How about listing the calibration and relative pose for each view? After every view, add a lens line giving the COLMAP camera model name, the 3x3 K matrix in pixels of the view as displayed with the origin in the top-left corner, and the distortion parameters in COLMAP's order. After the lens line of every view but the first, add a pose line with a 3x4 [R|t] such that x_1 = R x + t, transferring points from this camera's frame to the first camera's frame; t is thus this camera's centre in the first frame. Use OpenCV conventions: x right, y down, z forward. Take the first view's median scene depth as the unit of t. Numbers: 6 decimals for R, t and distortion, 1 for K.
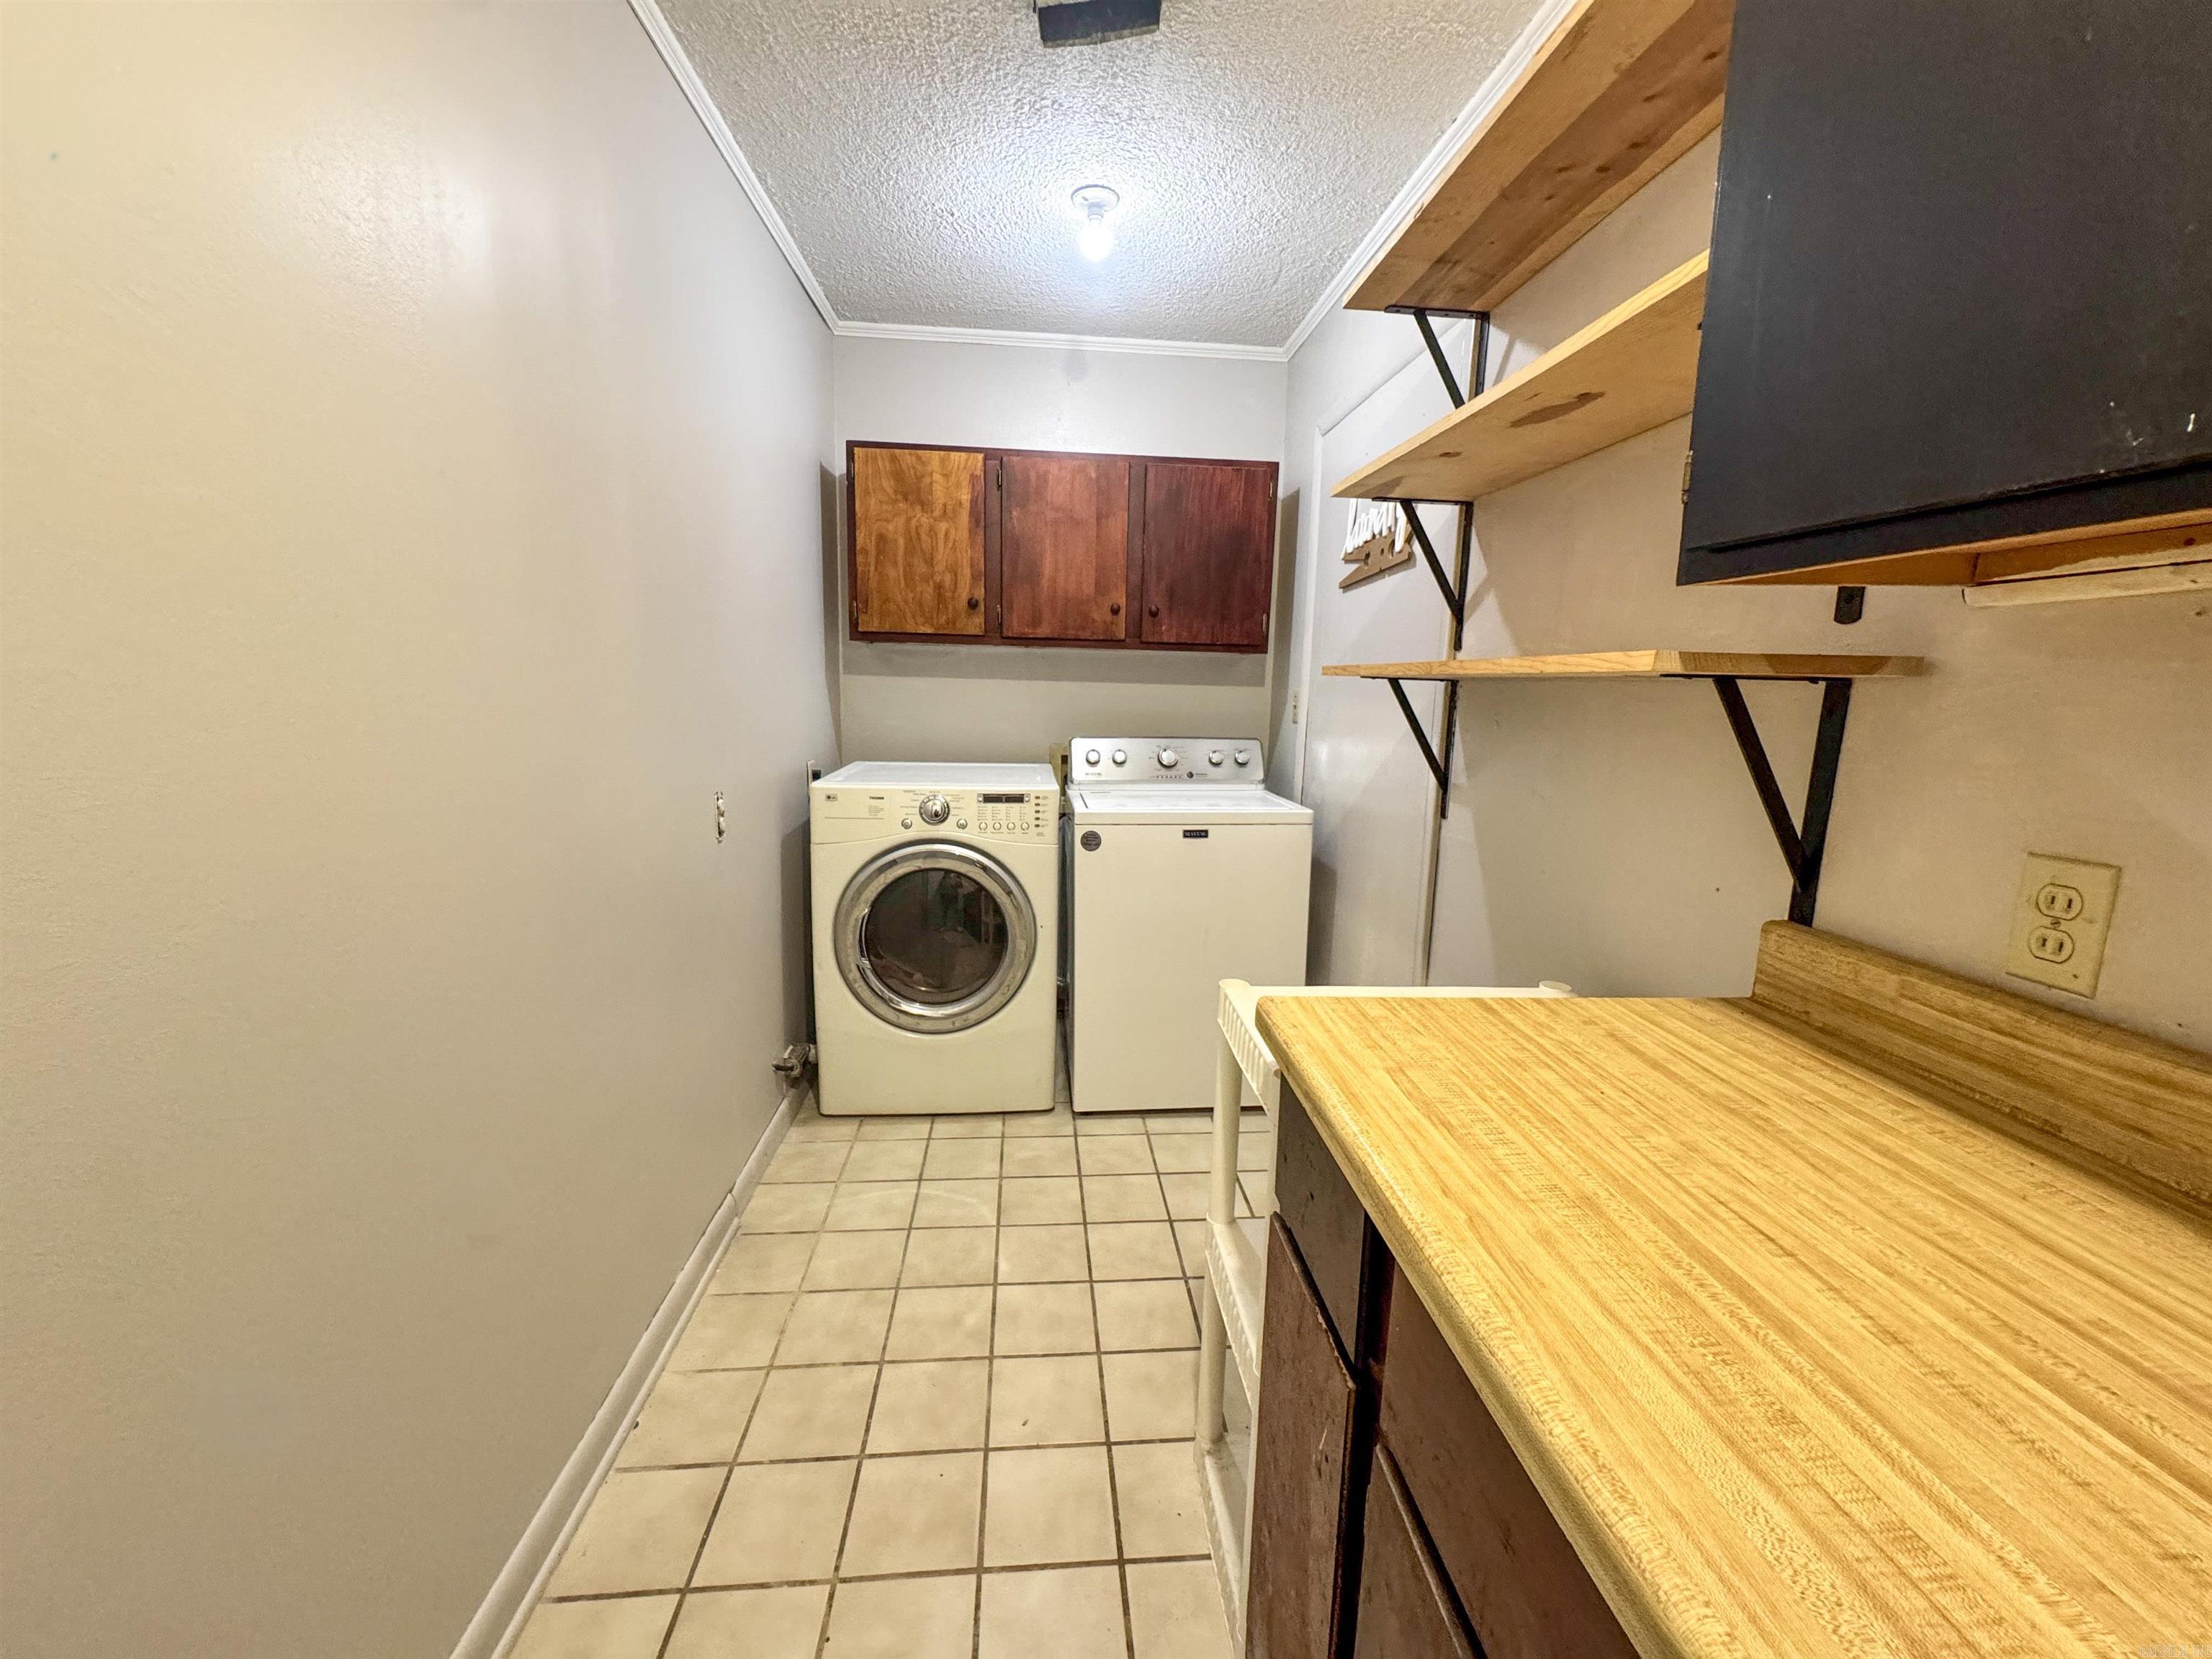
lens RADIAL K [[877.5, 0, 1106.0], [0, 877.5, 829.5], [0, 0, 1]] dist [-0.007467, 0.000196]
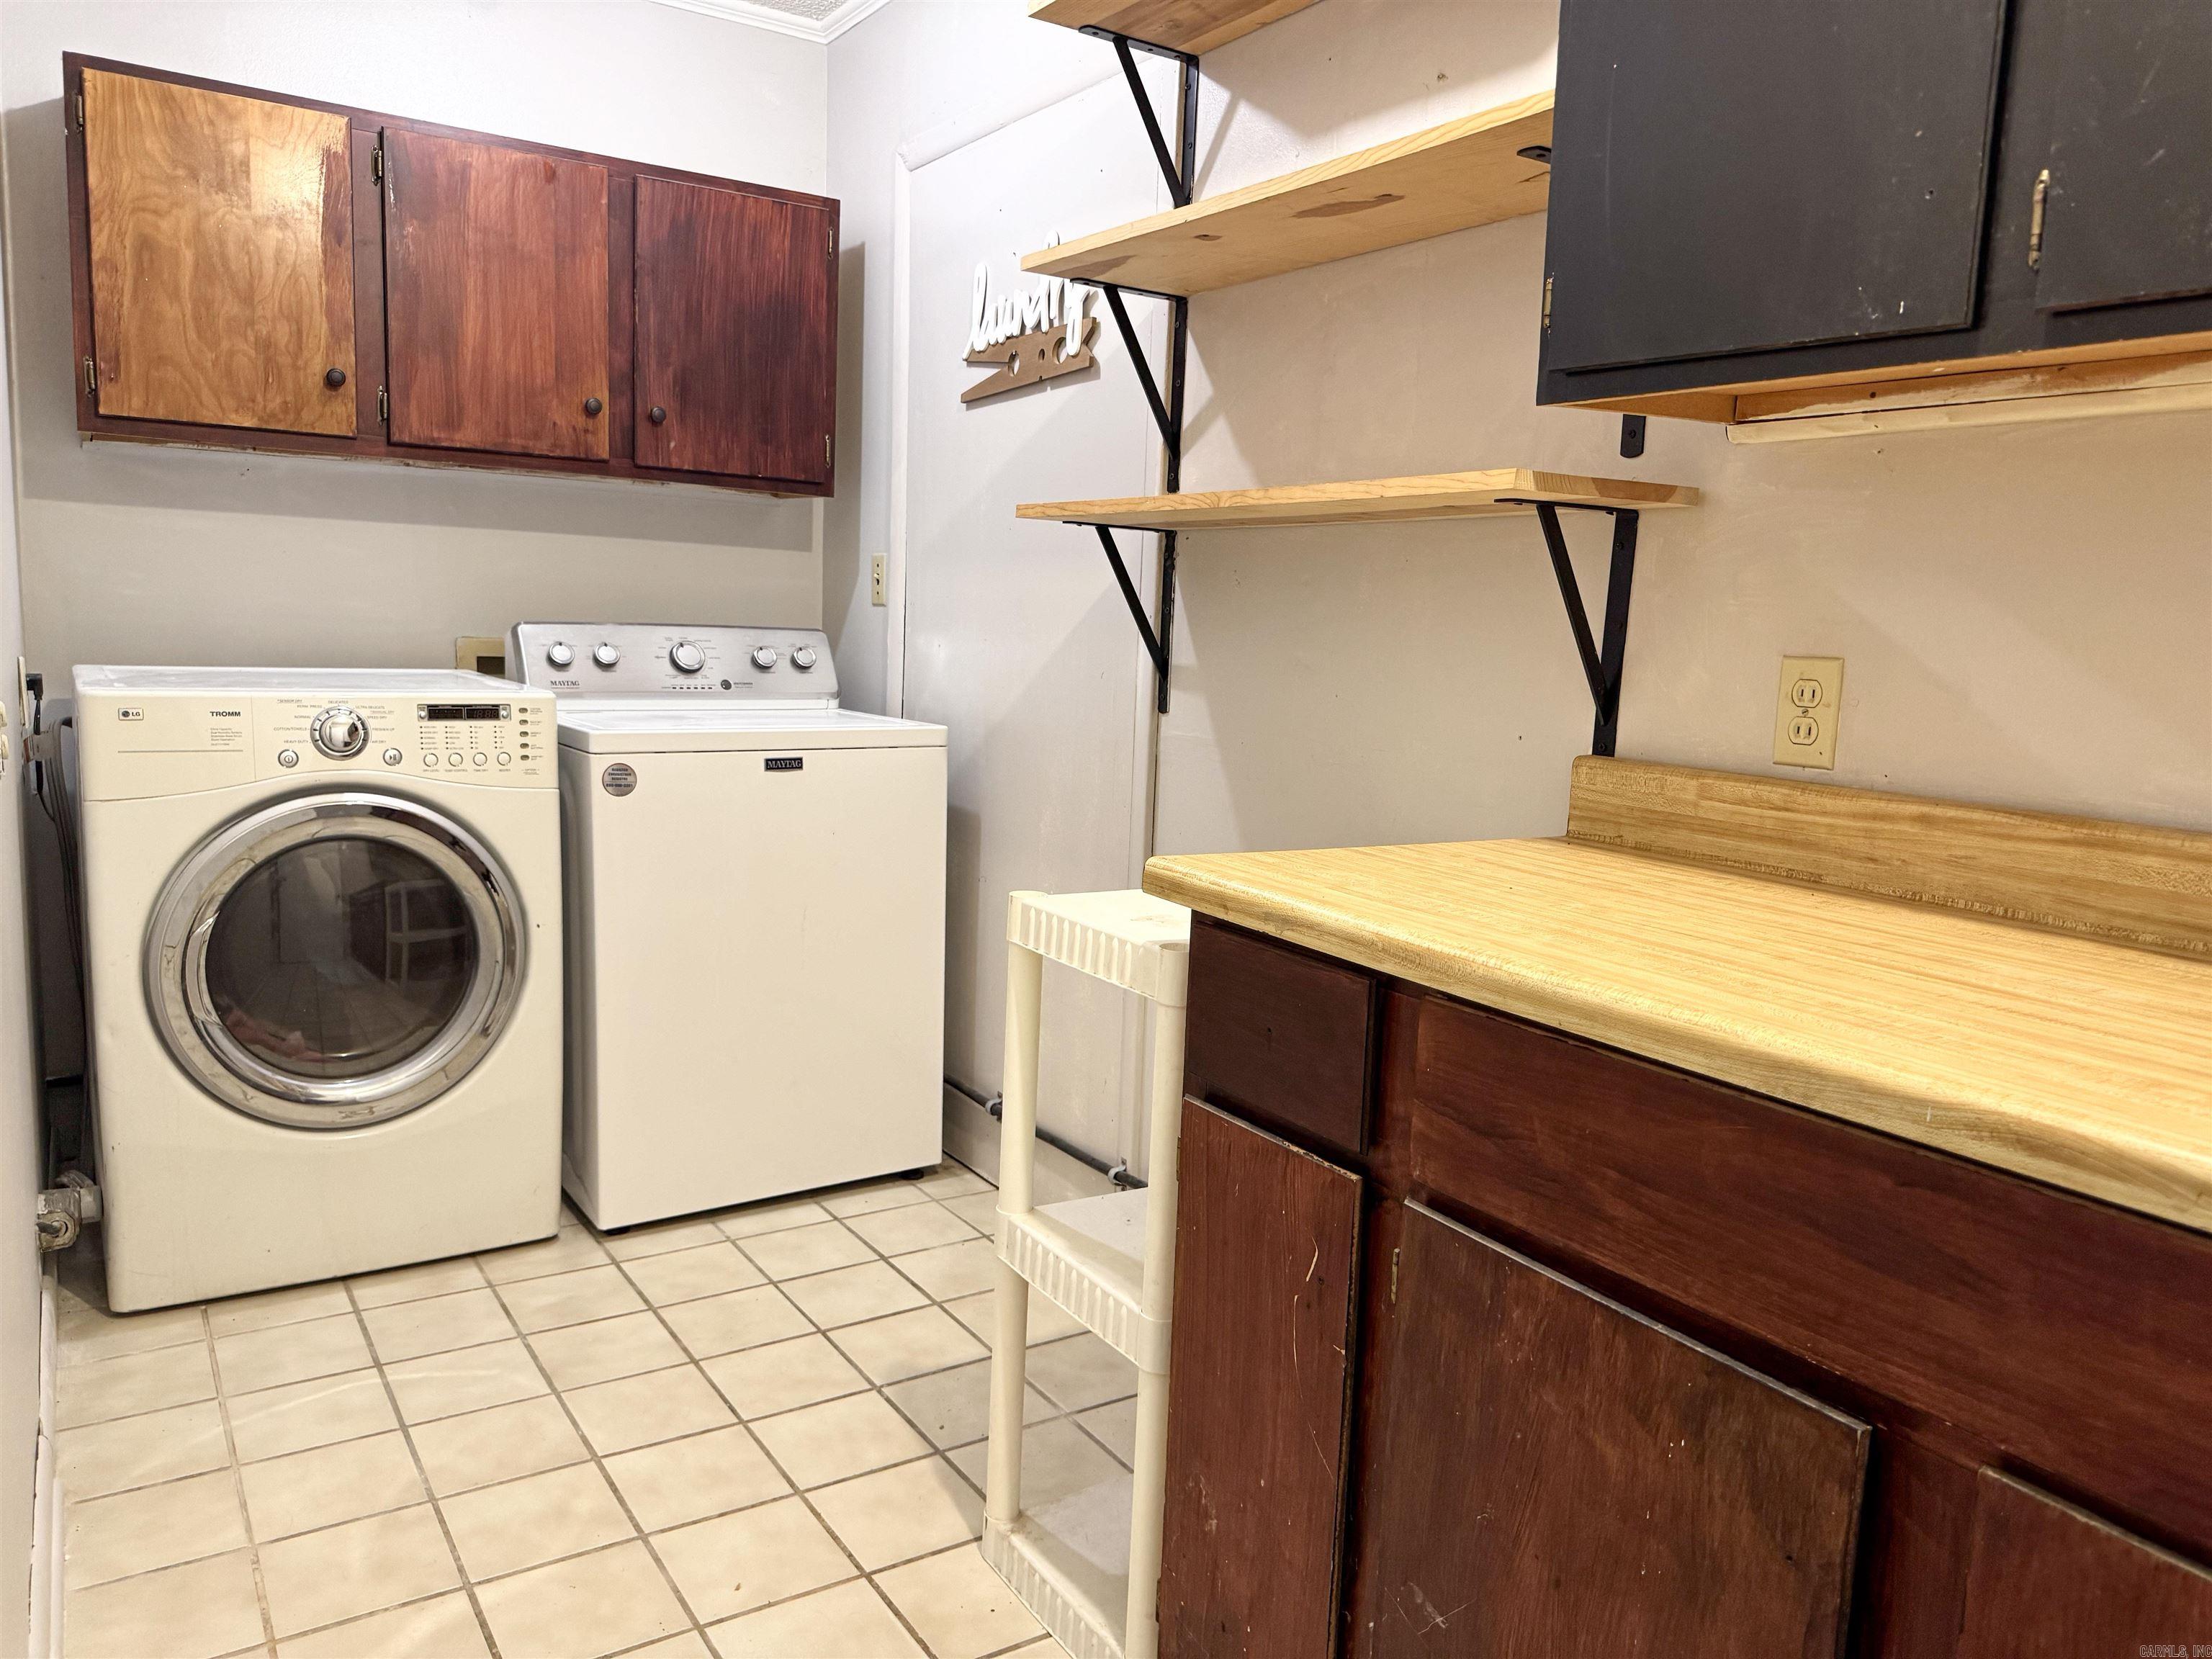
lens RADIAL K [[1554.4, 0, 1106.0], [0, 1554.4, 829.5], [0, 0, 1]] dist [0.067245, -0.107038]
pose [[0.884090, -0.052011, 0.464414, -0.231243], [0.055937, 0.998420, 0.005330, 0.062653], [-0.463957, 0.021266, 0.885602, -0.137506]]
